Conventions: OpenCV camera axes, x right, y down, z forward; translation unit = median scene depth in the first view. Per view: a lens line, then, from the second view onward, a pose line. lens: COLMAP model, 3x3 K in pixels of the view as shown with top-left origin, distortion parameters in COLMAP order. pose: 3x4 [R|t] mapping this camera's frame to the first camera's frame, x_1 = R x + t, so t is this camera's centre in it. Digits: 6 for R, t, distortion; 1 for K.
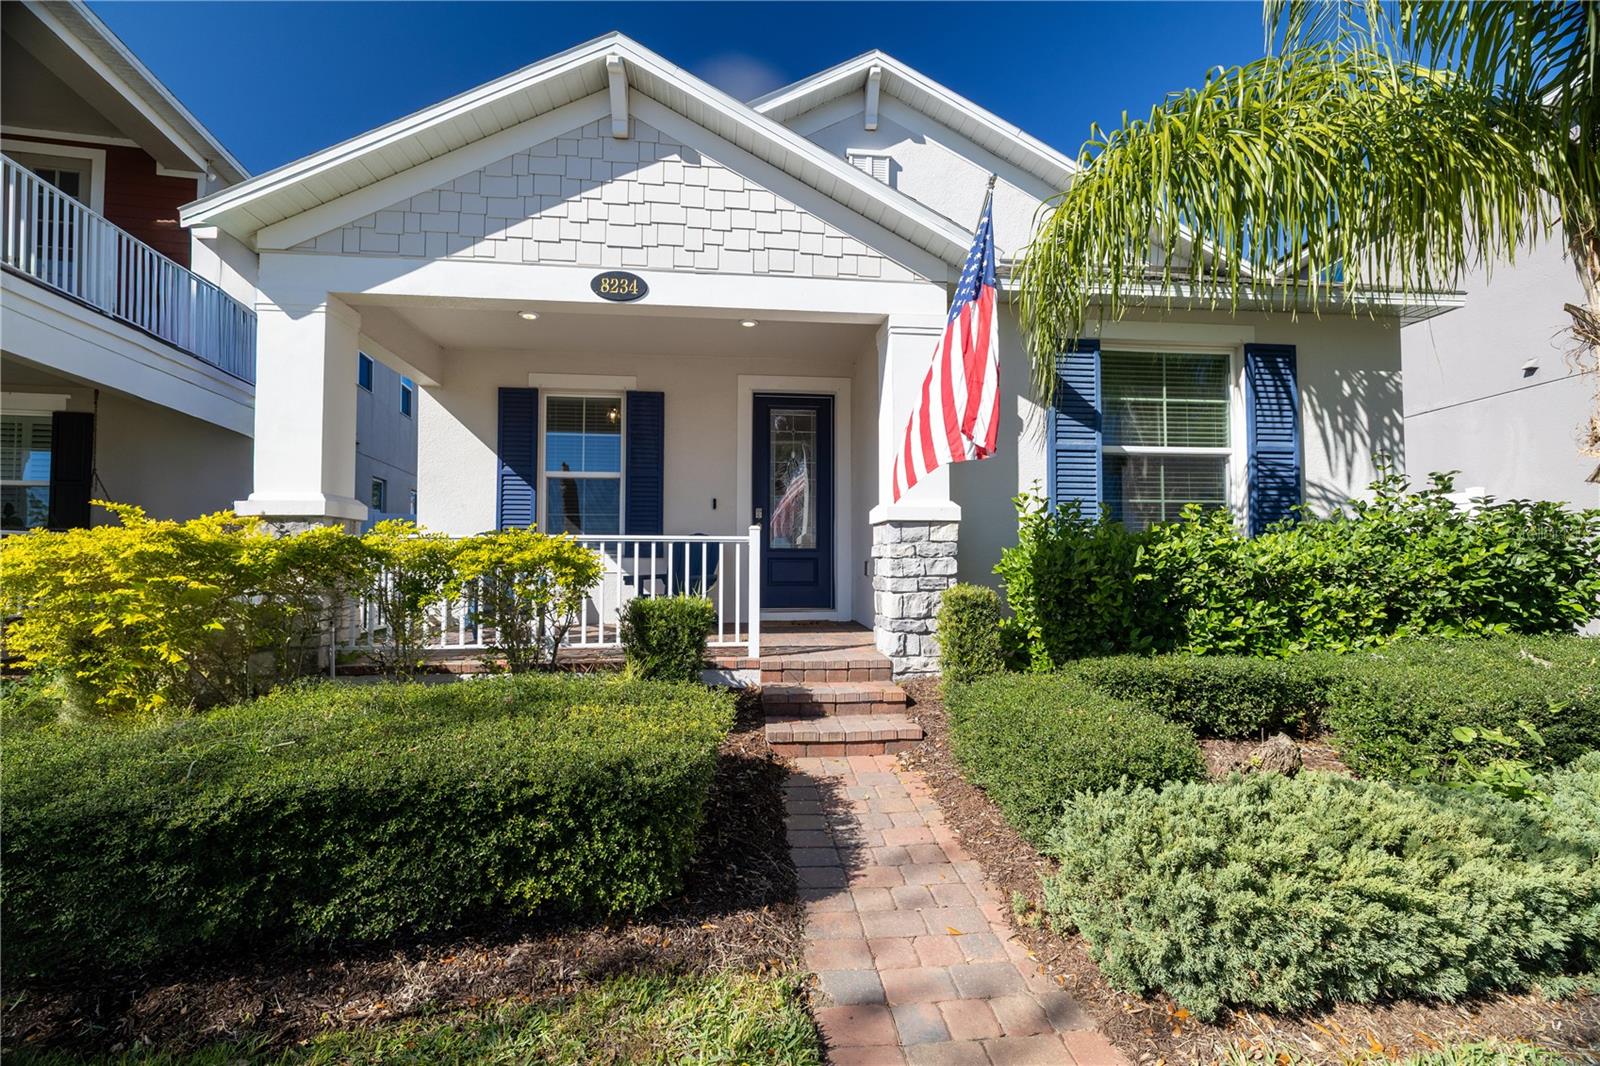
lens RADIAL K [[680.2, 0, 799.4], [0, 680.2, 538.2], [0, 0, 1]] dist [-0.001322, -0.000049]
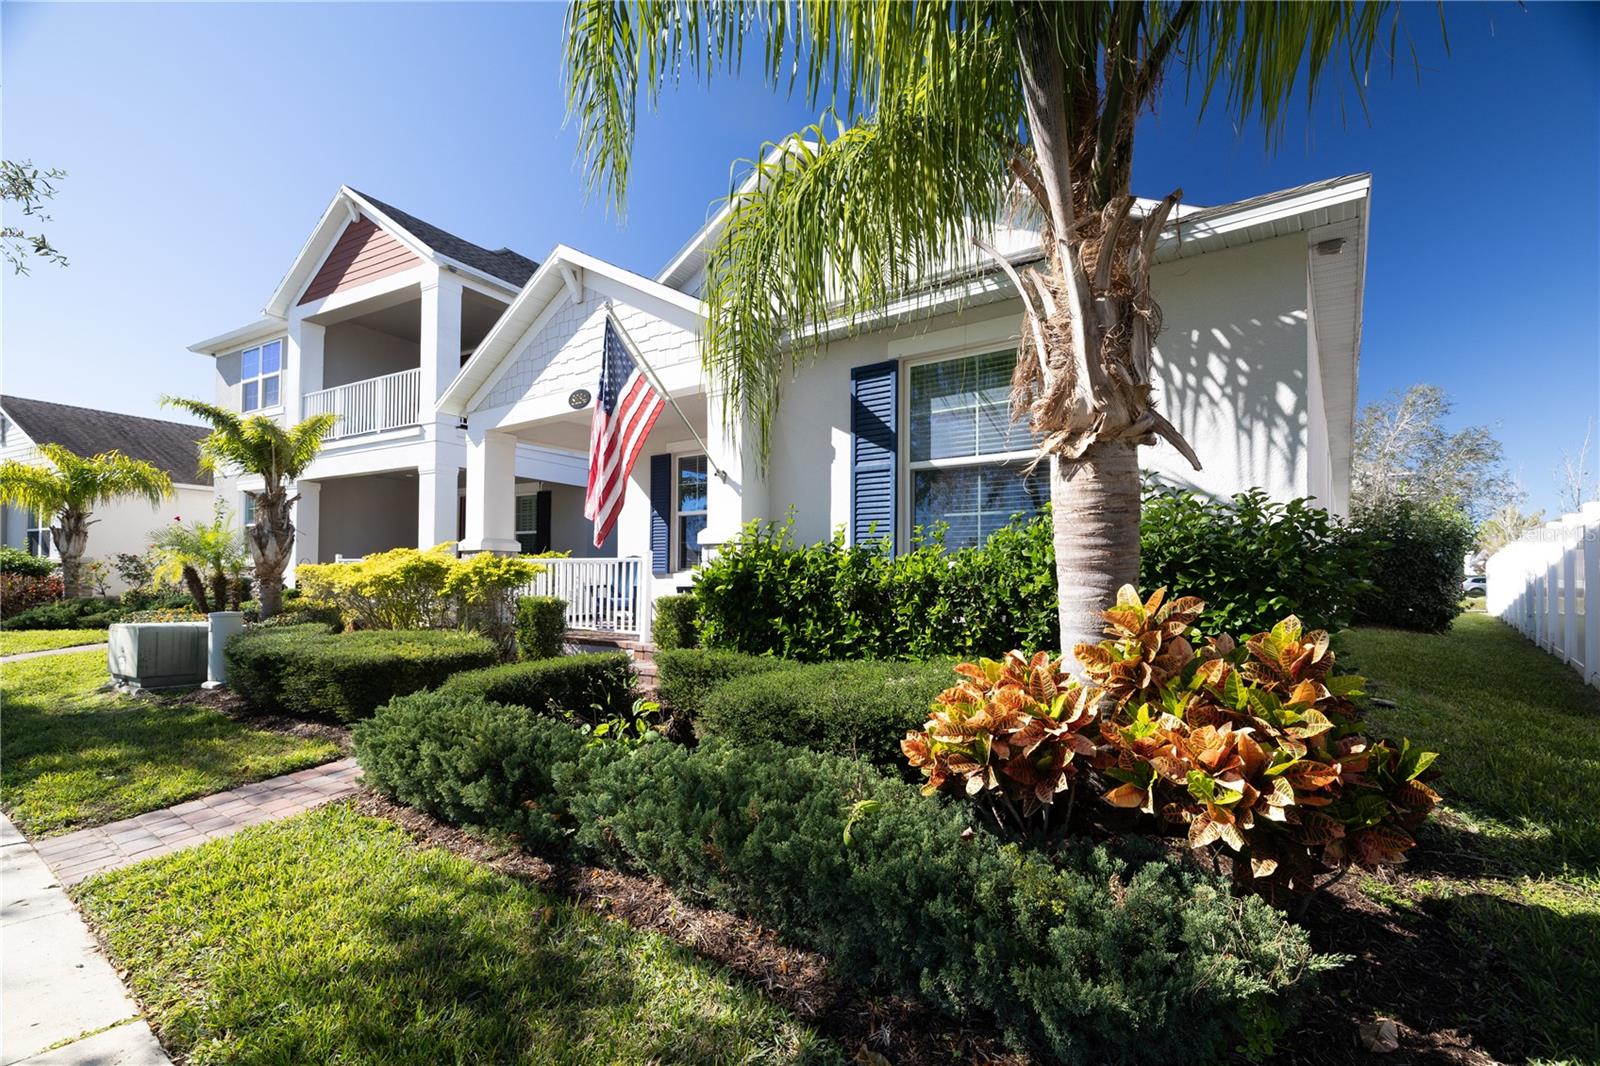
lens RADIAL K [[680.2, 0, 781.7], [0, 680.2, 566.2], [0, 0, 1]] dist [-0.001322, -0.000049]
pose [[0.748236, -0.004779, -0.663416, 0.989747], [0.016734, 0.999792, 0.011671, 0.002573], [0.663222, -0.019835, 0.748160, 0.117172]]
